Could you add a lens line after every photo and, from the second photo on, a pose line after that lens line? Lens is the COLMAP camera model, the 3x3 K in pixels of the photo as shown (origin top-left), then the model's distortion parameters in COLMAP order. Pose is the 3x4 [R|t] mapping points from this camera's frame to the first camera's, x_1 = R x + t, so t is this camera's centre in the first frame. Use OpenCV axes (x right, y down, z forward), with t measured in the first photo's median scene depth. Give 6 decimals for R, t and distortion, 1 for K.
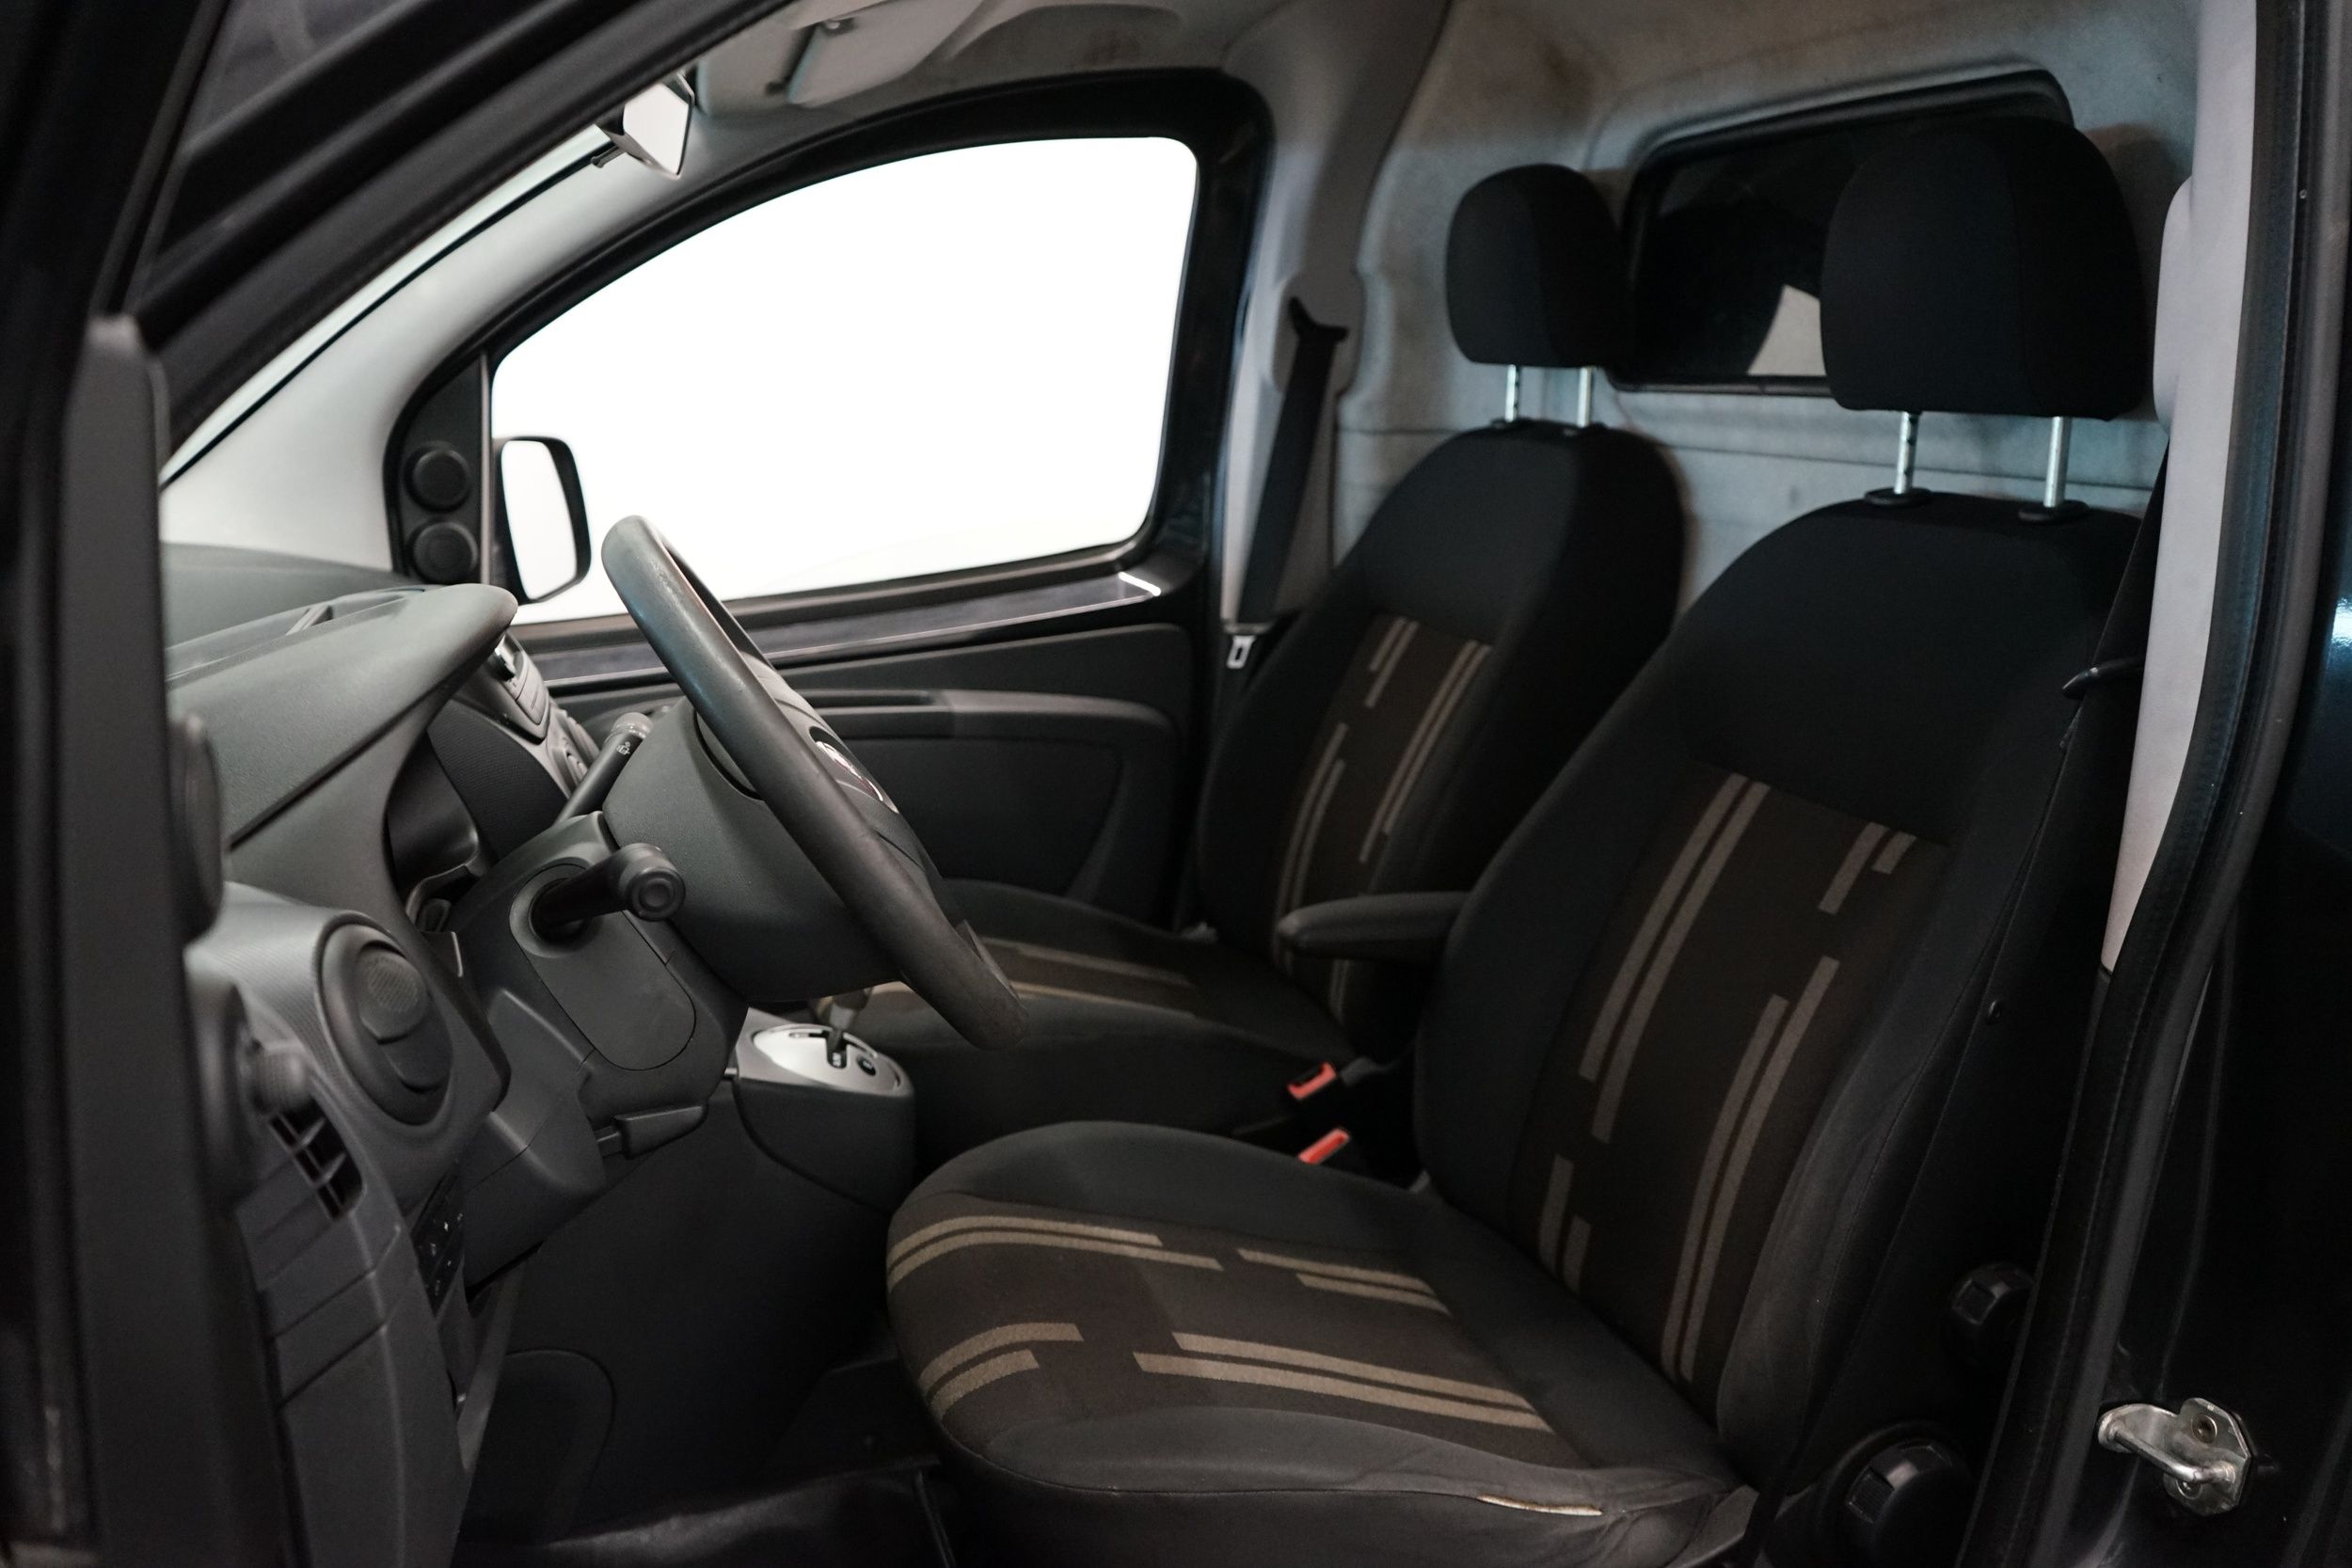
lens RADIAL K [[1887.8, 0, 1176.0], [0, 1887.8, 784.0], [0, 0, 1]] dist [0.004255, 0.001752]
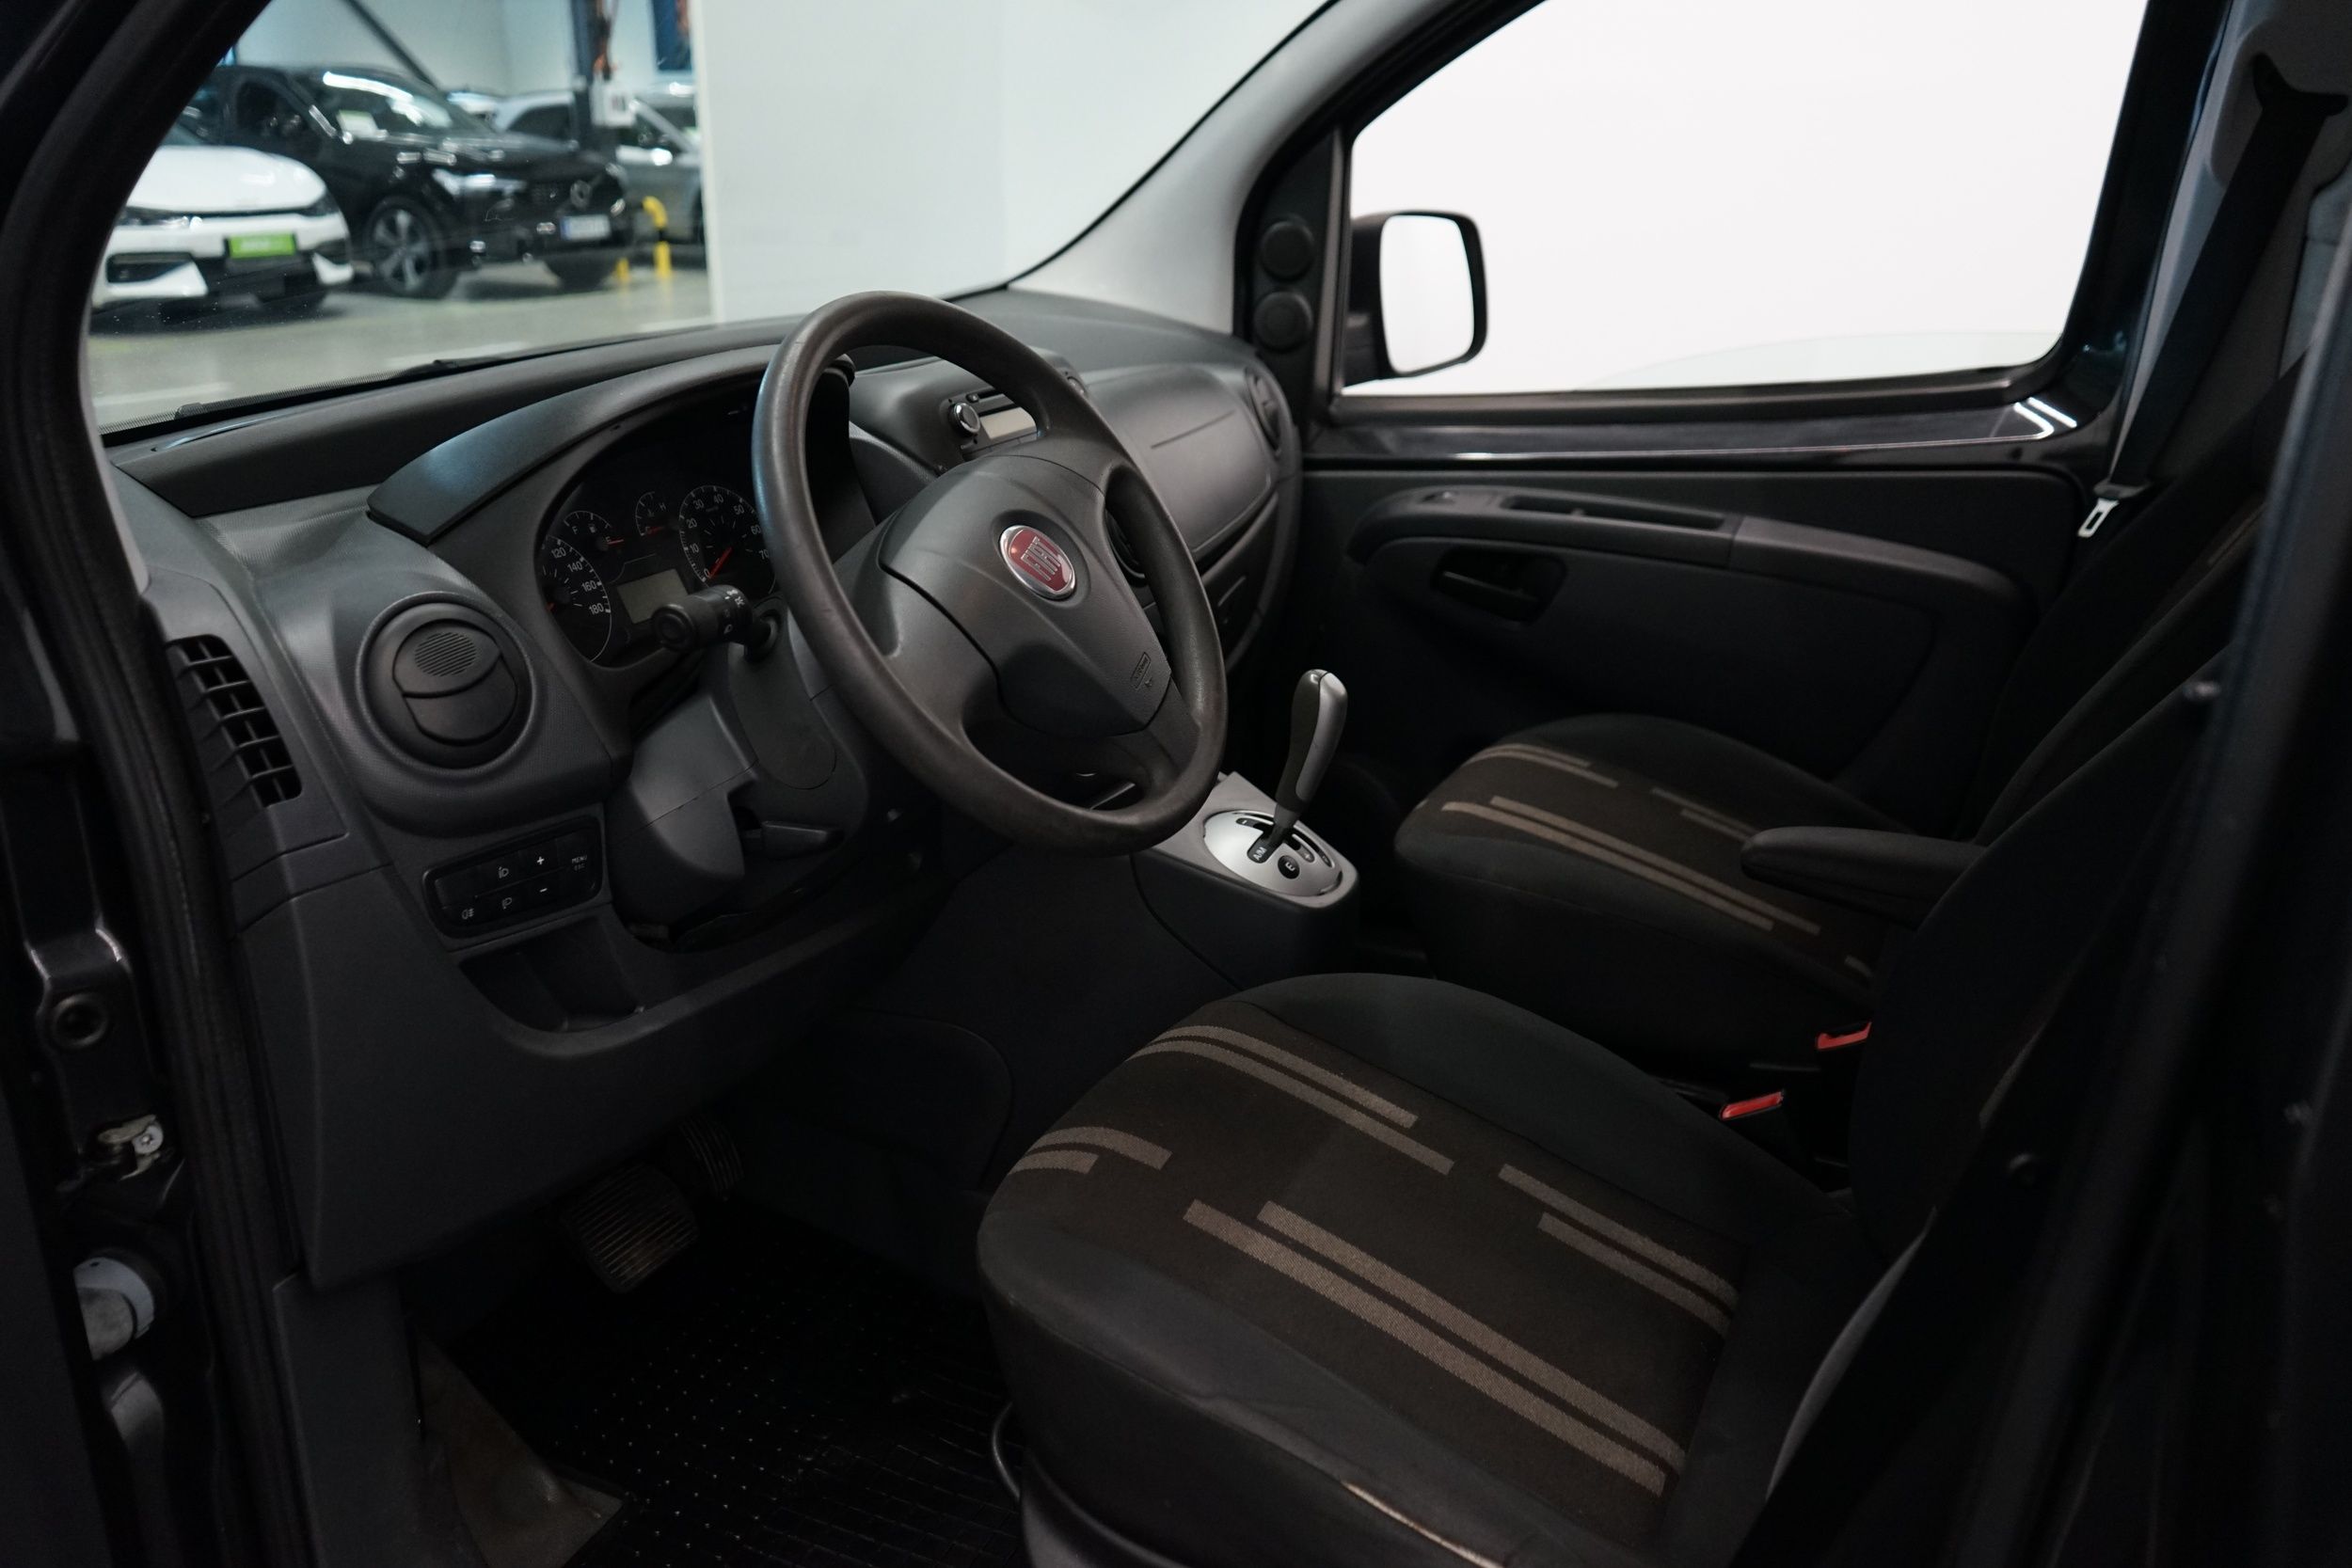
lens RADIAL K [[1900.5, 0, 1176.0], [0, 1900.5, 784.0], [0, 0, 1]] dist [-0.003952, -0.000974]
pose [[0.720310, 0.230198, -0.654341, 0.309480], [-0.153363, 0.972834, 0.173419, -0.041657], [0.676486, -0.024563, 0.736046, 0.152615]]
